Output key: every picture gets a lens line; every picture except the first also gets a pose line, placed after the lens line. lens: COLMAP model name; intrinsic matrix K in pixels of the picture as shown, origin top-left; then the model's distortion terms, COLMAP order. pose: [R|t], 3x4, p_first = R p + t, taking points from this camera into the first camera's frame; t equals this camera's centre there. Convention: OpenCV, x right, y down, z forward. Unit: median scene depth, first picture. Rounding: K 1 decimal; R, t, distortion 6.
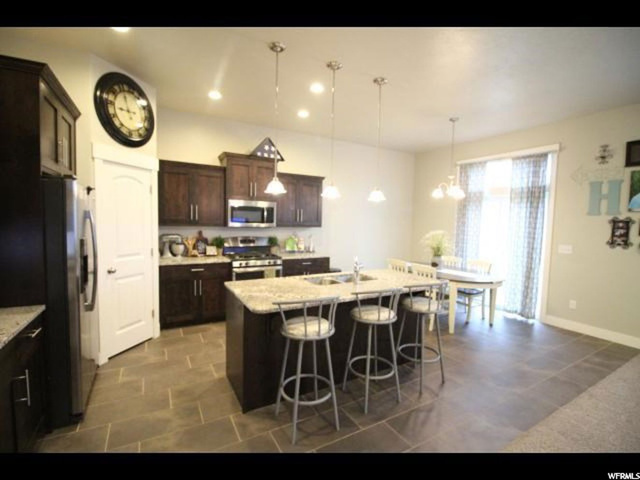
lens RADIAL K [[295.0, 0, 323.4], [0, 295.0, 240.0], [0, 0, 1]] dist [-0.007025, -0.008405]
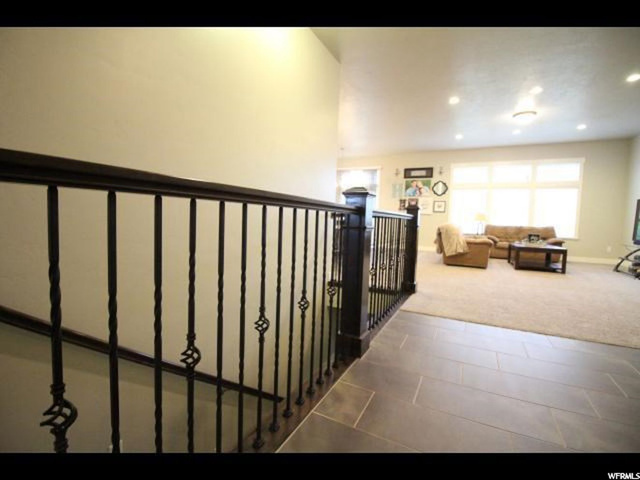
lens RADIAL K [[295.0, 0, 320.4], [0, 295.0, 239.1], [0, 0, 1]] dist [-0.007025, -0.008405]
pose [[0.839413, -0.033705, 0.542448, -0.812011], [0.023692, 0.999396, 0.025436, 0.159725], [-0.542977, -0.008500, 0.839704, -0.636730]]
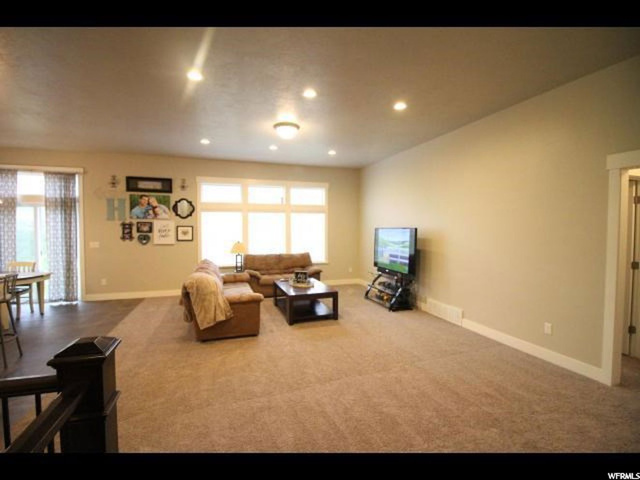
lens RADIAL K [[295.0, 0, 322.2], [0, 295.0, 237.5], [0, 0, 1]] dist [-0.007025, -0.008405]
pose [[0.186084, -0.055533, 0.980963, -0.335120], [0.068145, 0.996727, 0.043499, 0.010312], [-0.980168, 0.058753, 0.189260, -0.328035]]
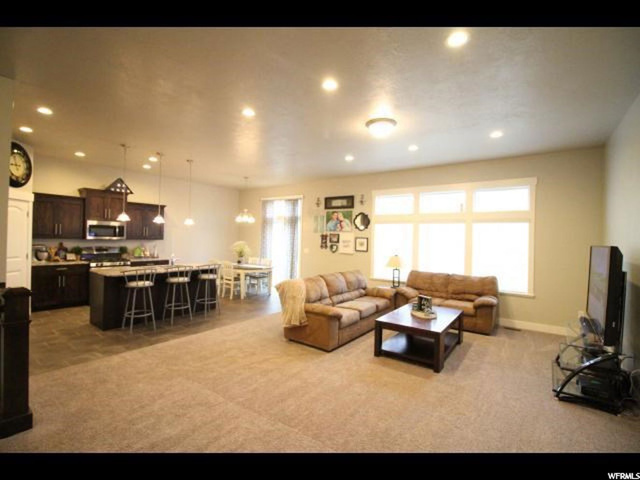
lens RADIAL K [[295.0, 0, 322.8], [0, 295.0, 238.4], [0, 0, 1]] dist [-0.007025, -0.008405]
pose [[0.914211, -0.001536, 0.405236, 0.148692], [0.023817, 0.998468, -0.049947, 0.048694], [-0.404538, 0.055313, 0.912847, -0.752060]]
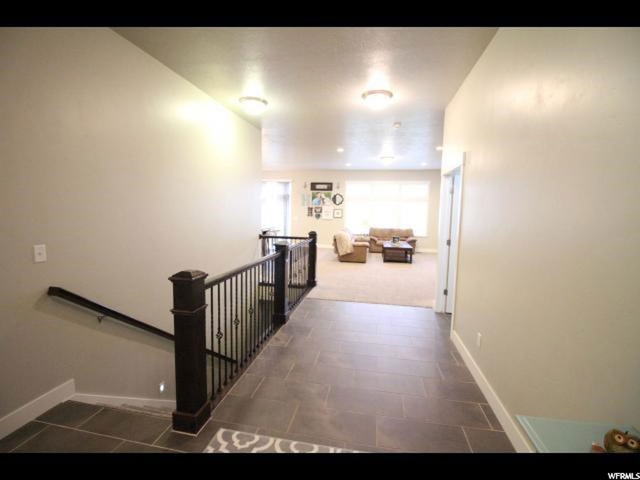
lens RADIAL K [[295.0, 0, 318.9], [0, 295.0, 235.9], [0, 0, 1]] dist [-0.007025, -0.008405]
pose [[0.651232, -0.075837, 0.755080, -1.115219], [0.043196, 0.997085, 0.062887, 0.032345], [-0.757648, -0.008337, 0.652610, -0.956972]]
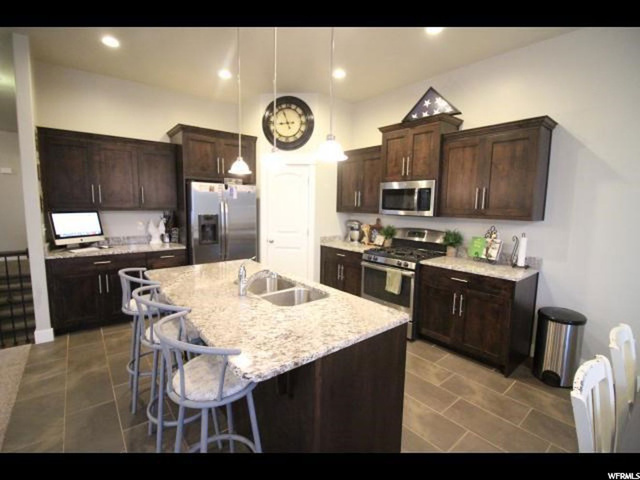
lens RADIAL K [[295.0, 0, 320.5], [0, 295.0, 238.2], [0, 0, 1]] dist [-0.007025, -0.008405]
pose [[0.165187, 0.093531, -0.981817, 0.506668], [-0.079371, 0.993525, 0.081293, -0.030688], [0.983063, 0.064500, 0.171541, 0.675440]]
